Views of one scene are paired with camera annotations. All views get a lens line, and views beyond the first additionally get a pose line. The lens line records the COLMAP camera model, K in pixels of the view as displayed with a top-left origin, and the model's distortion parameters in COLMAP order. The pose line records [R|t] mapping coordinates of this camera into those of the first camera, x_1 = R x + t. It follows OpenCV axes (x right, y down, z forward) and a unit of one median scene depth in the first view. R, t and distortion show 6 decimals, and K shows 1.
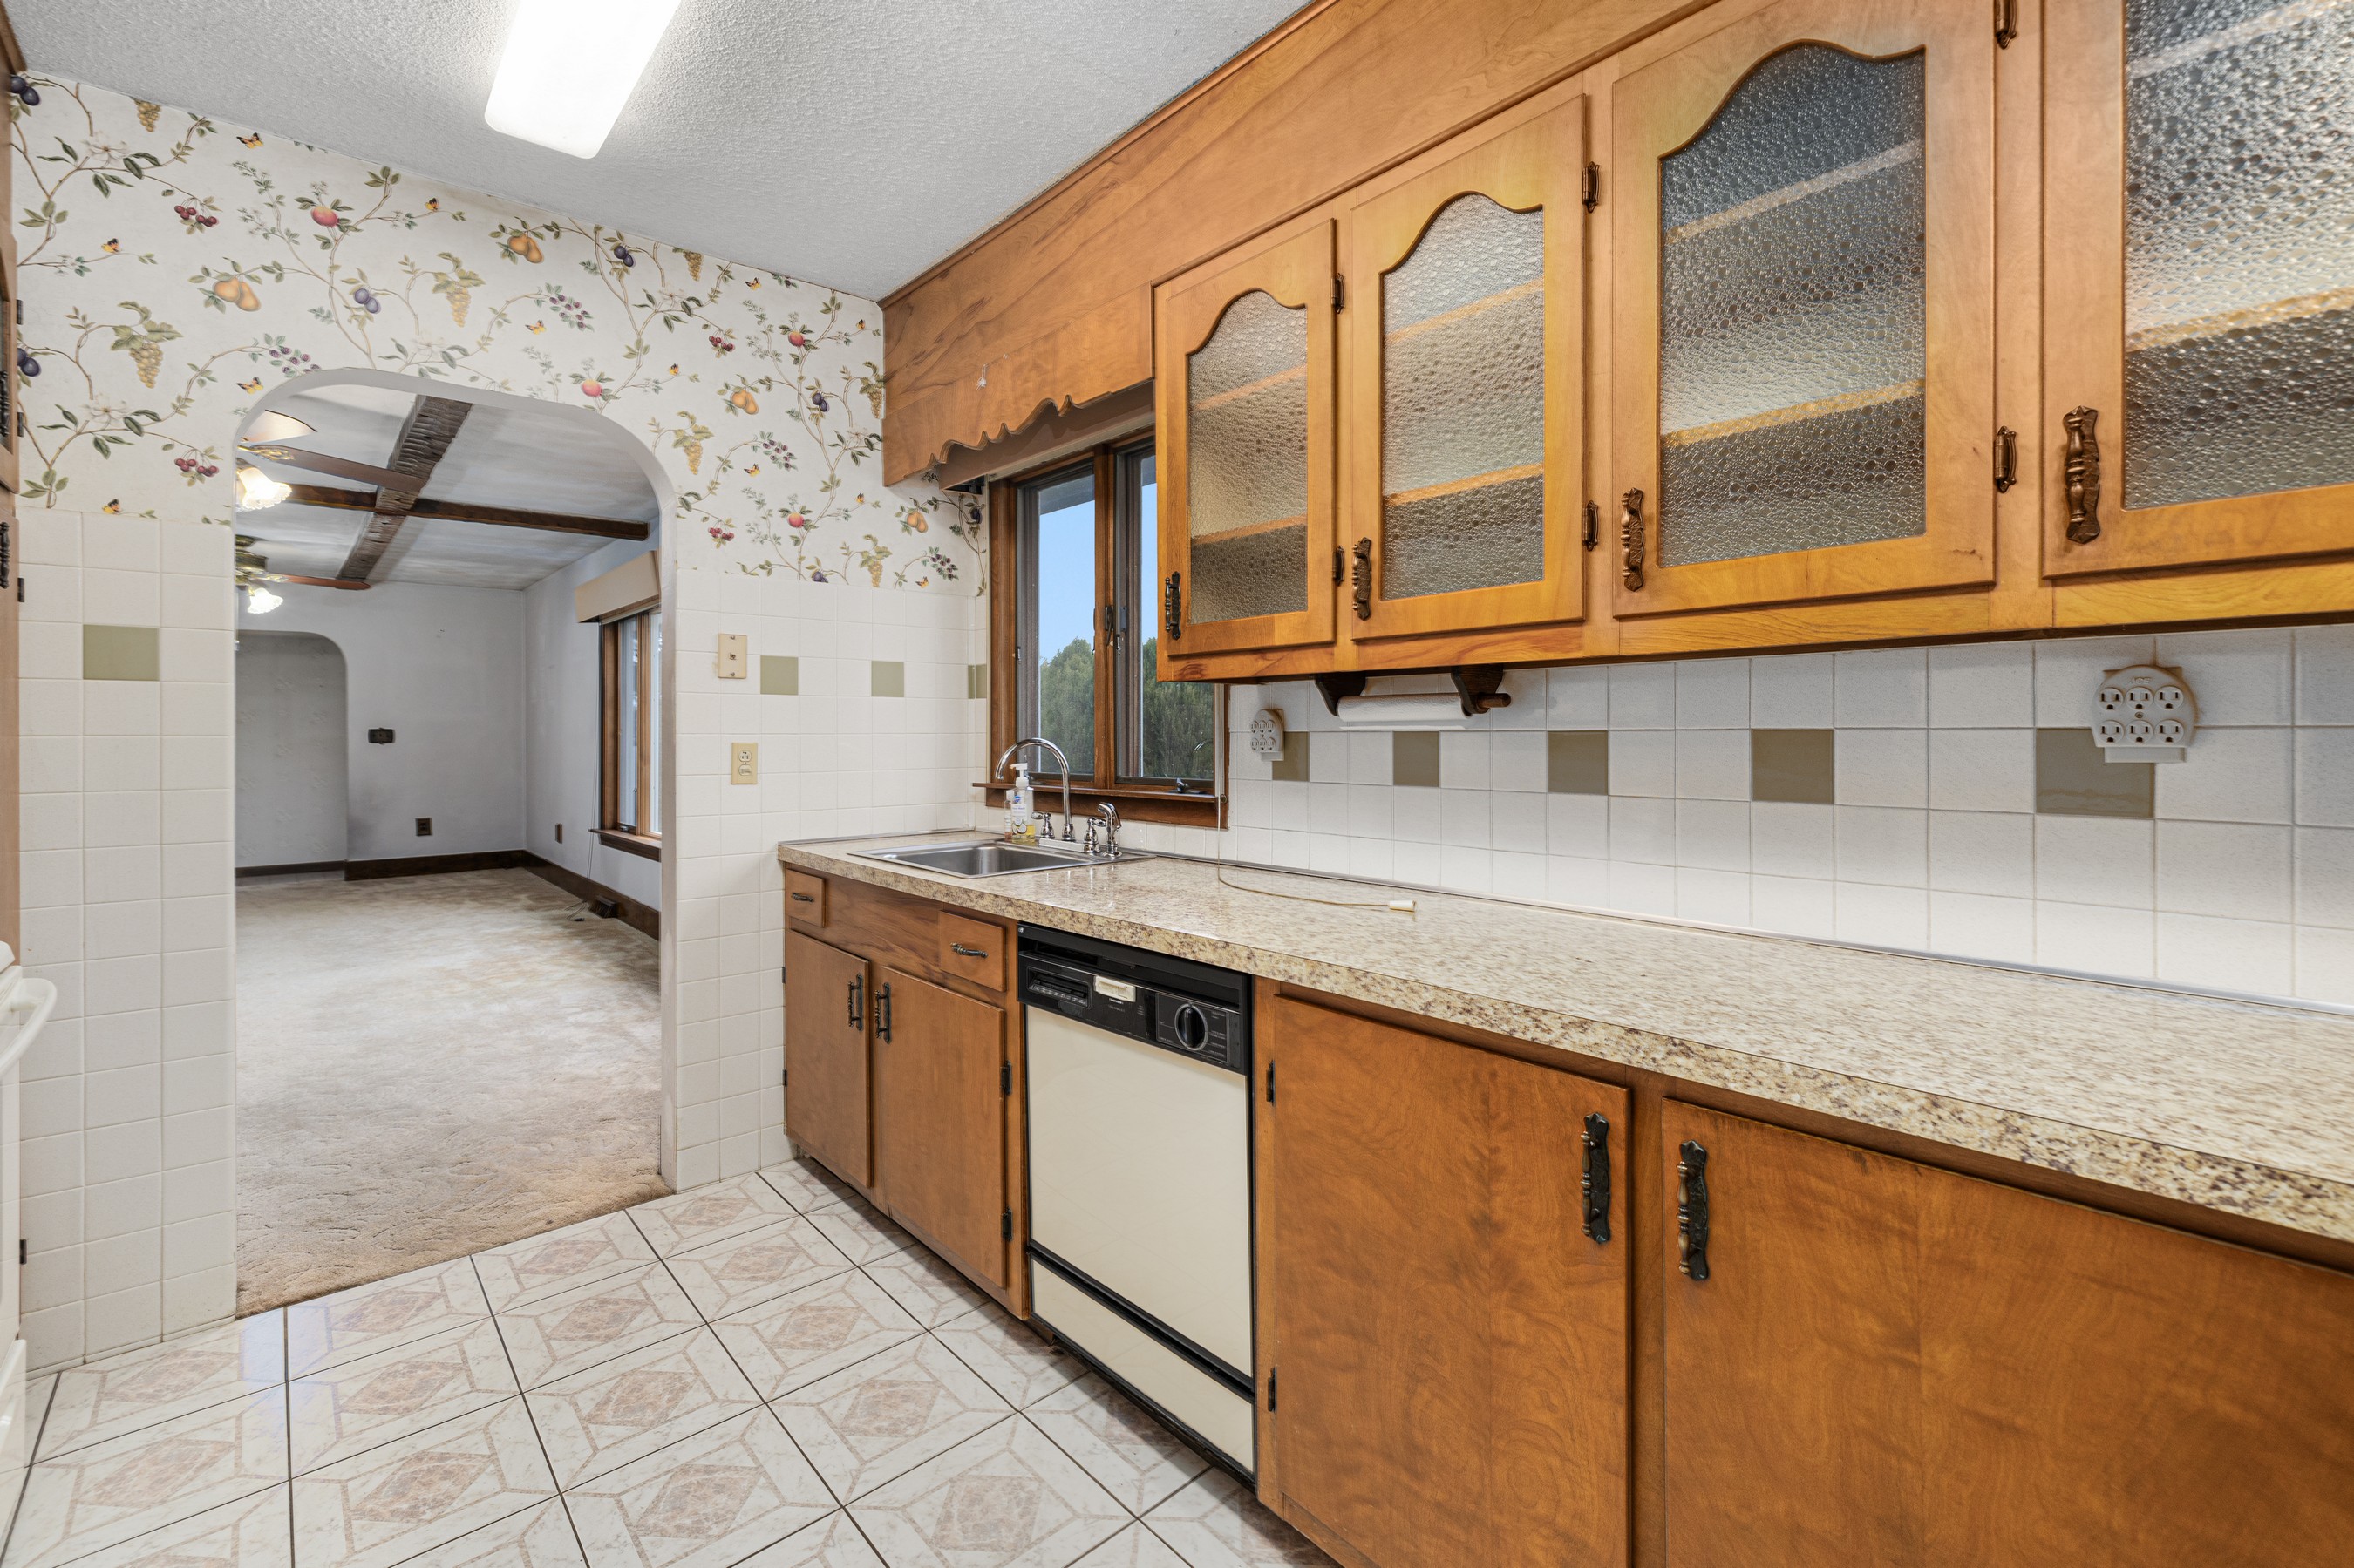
lens RADIAL K [[1031.8, 0, 1142.8], [0, 1031.8, 728.4], [0, 0, 1]] dist [-0.001899, 0.000953]
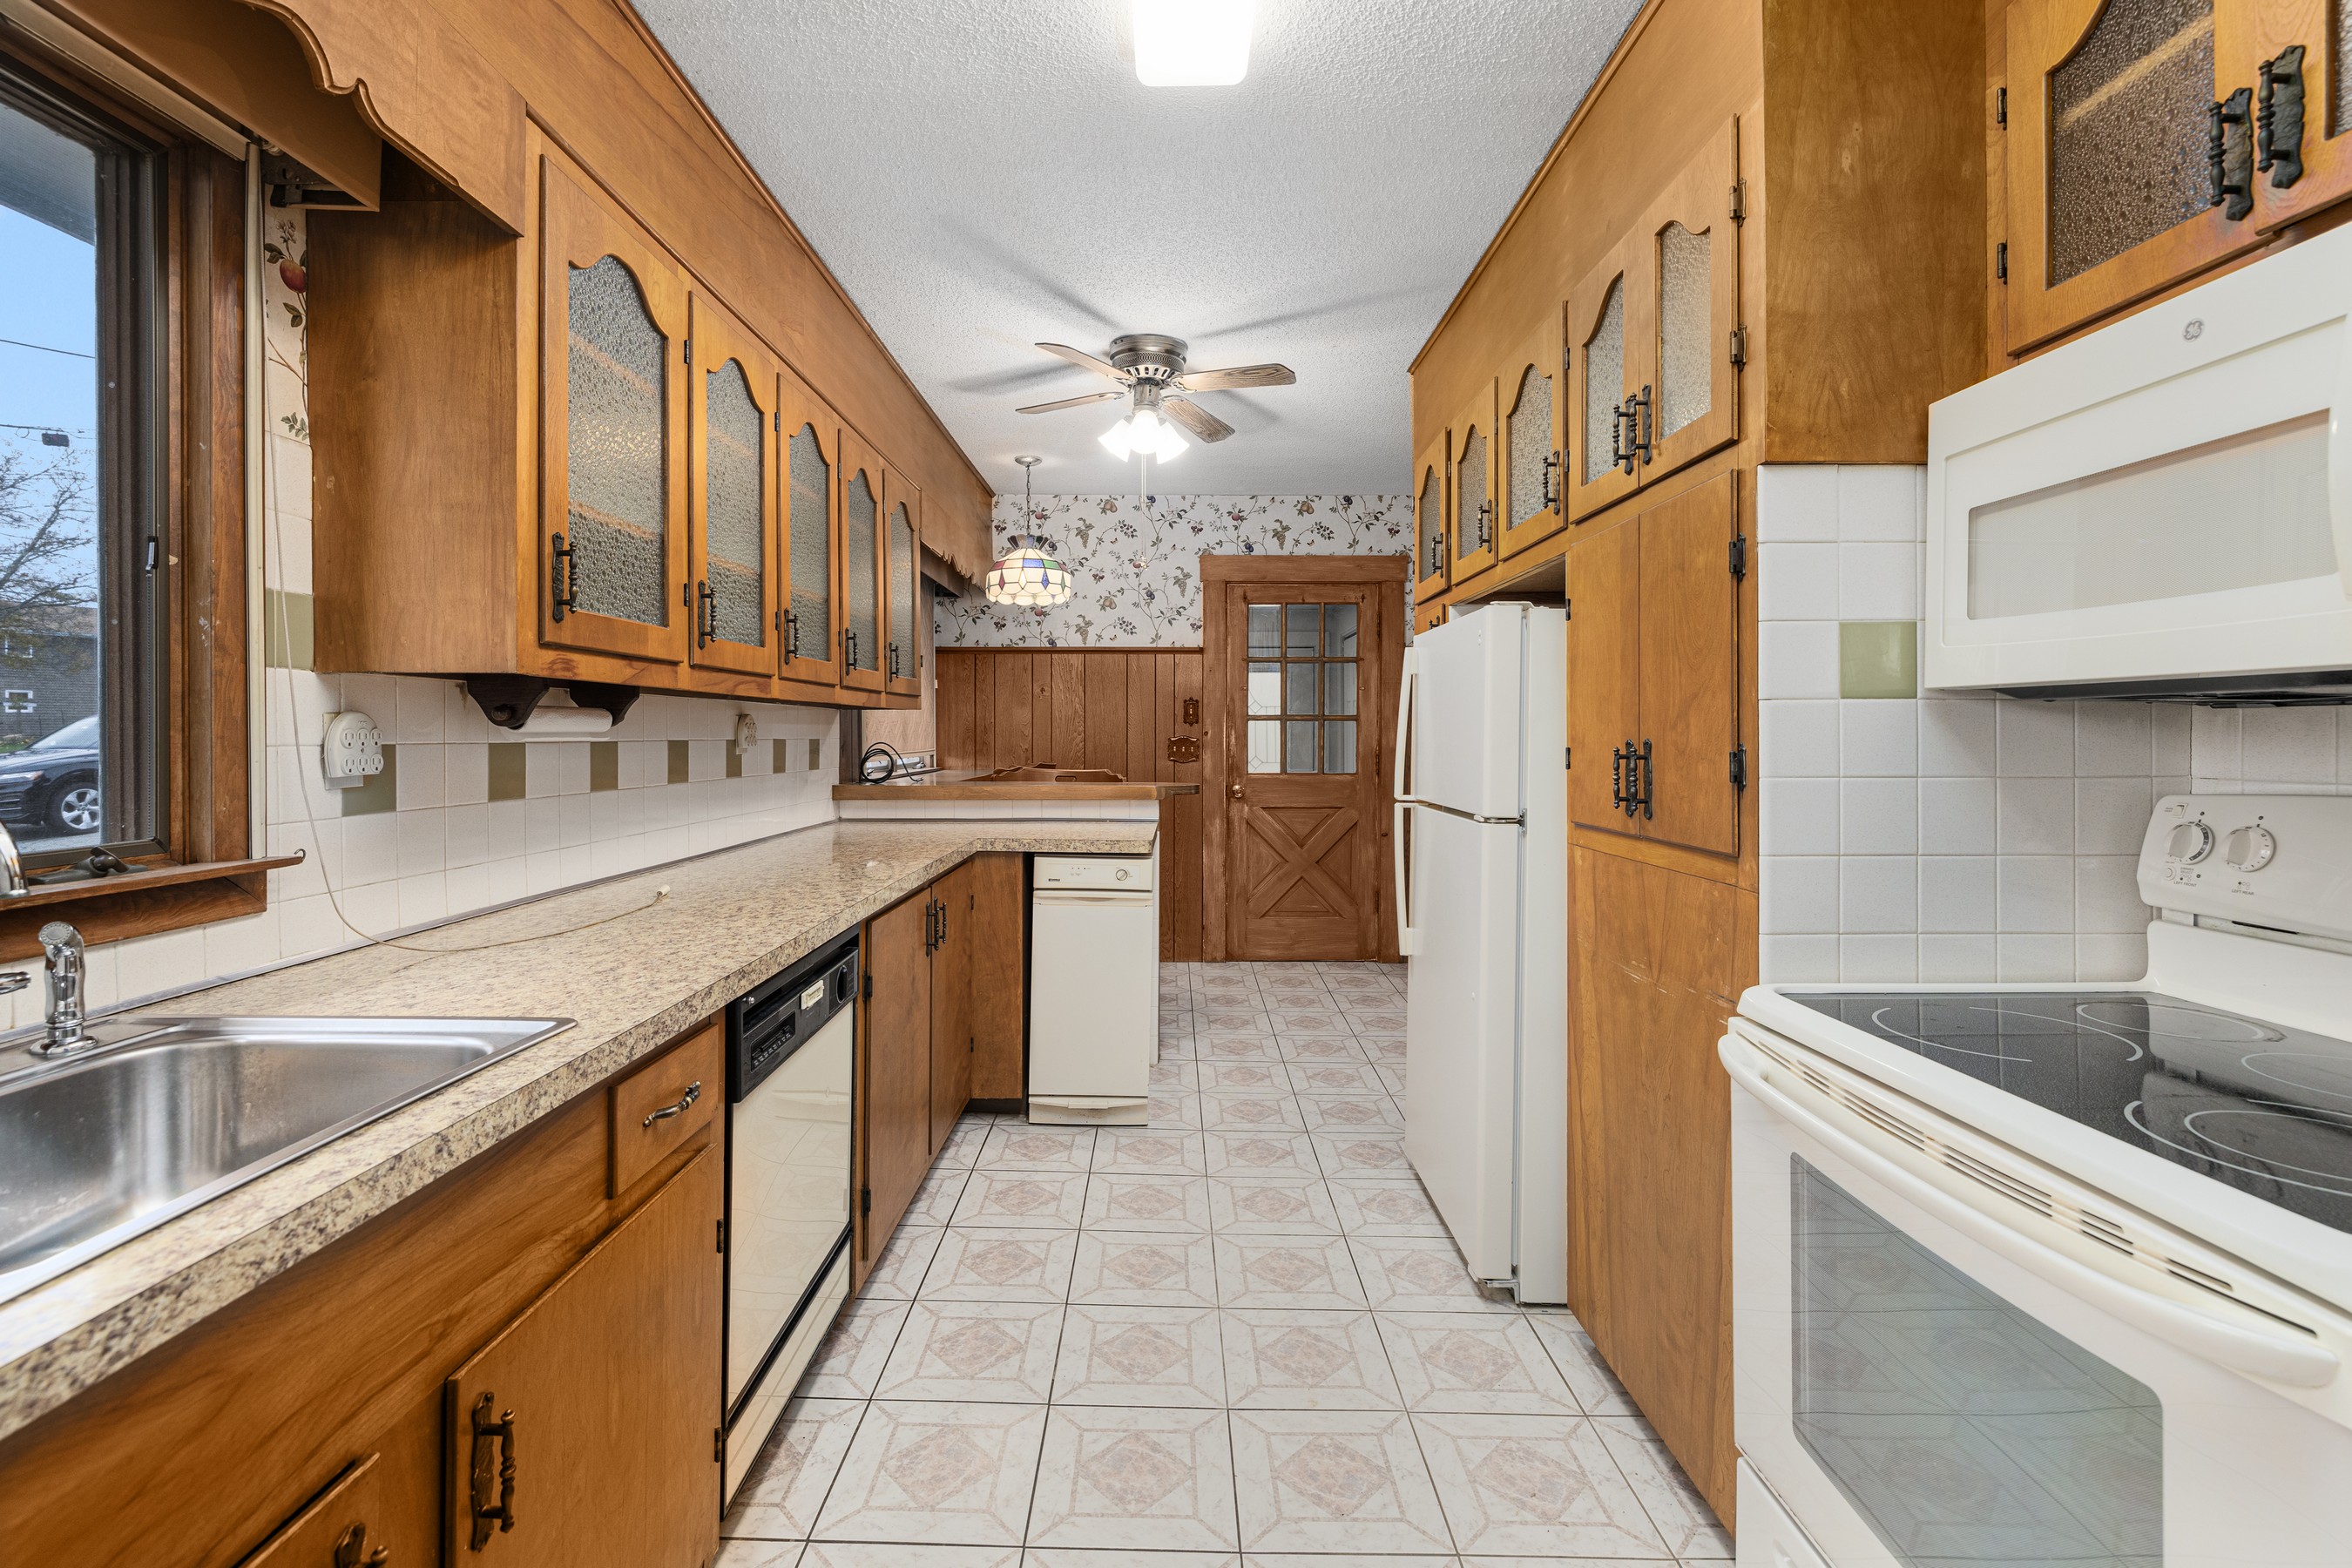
lens RADIAL K [[1024.2, 0, 1158.1], [0, 1024.2, 737.3], [0, 0, 1]] dist [0.000296, 0.000444]
pose [[-0.753612, 0.005797, 0.657294, -0.897302], [0.003087, 0.999981, -0.005281, 0.004667], [-0.657312, -0.001951, -0.753616, 1.427397]]
